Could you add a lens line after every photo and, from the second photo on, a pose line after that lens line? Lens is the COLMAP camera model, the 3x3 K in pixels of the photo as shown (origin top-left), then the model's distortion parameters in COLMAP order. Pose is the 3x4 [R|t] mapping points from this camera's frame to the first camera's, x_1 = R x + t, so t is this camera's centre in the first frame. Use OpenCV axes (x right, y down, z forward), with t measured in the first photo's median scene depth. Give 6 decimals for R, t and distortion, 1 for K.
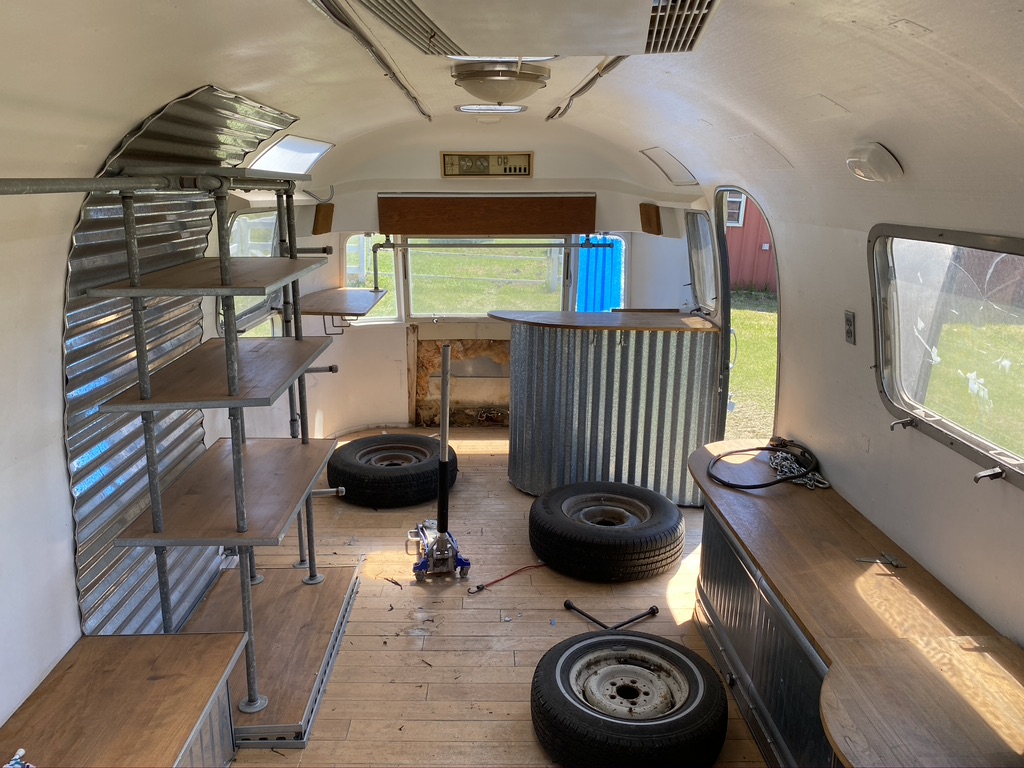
lens RADIAL K [[784.0, 0, 512.0], [0, 784.0, 384.0], [0, 0, 1]] dist [-0.000211, 0.000421]
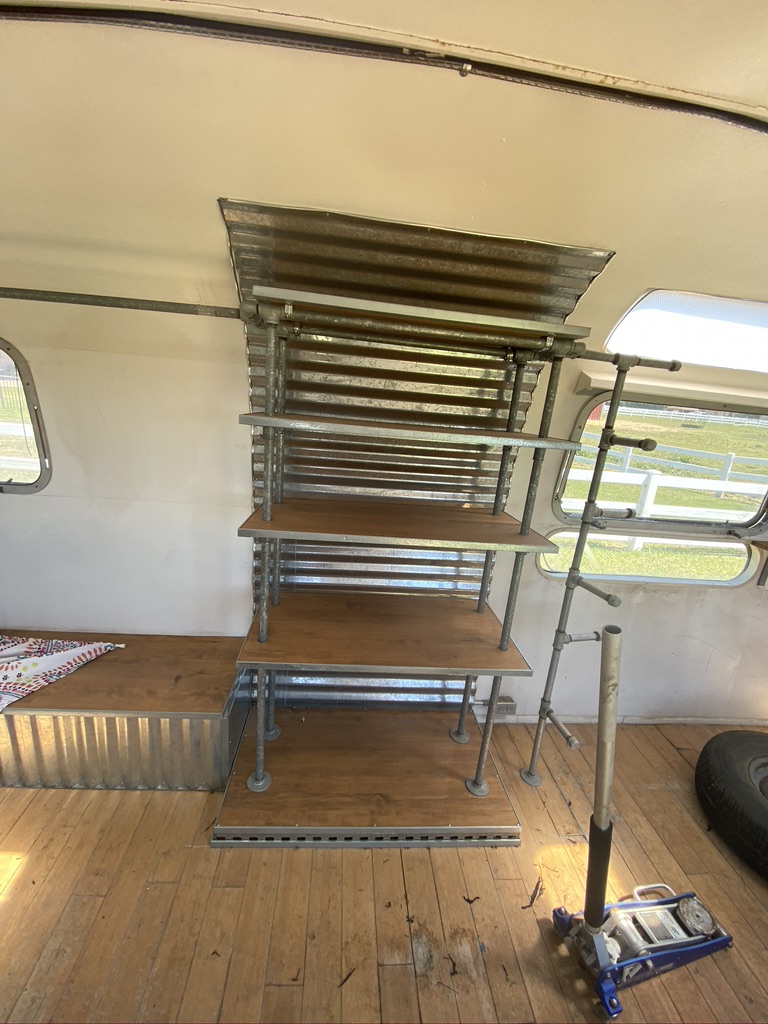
lens RADIAL K [[420.7, 0, 384.0], [0, 420.7, 512.0], [0, 0, 1]] dist [0.000272, -0.000172]
pose [[0.046689, 0.266594, -0.962678, 0.161272], [-0.331656, 0.913196, 0.236806, -0.153874], [0.942244, 0.308222, 0.131054, 0.865619]]
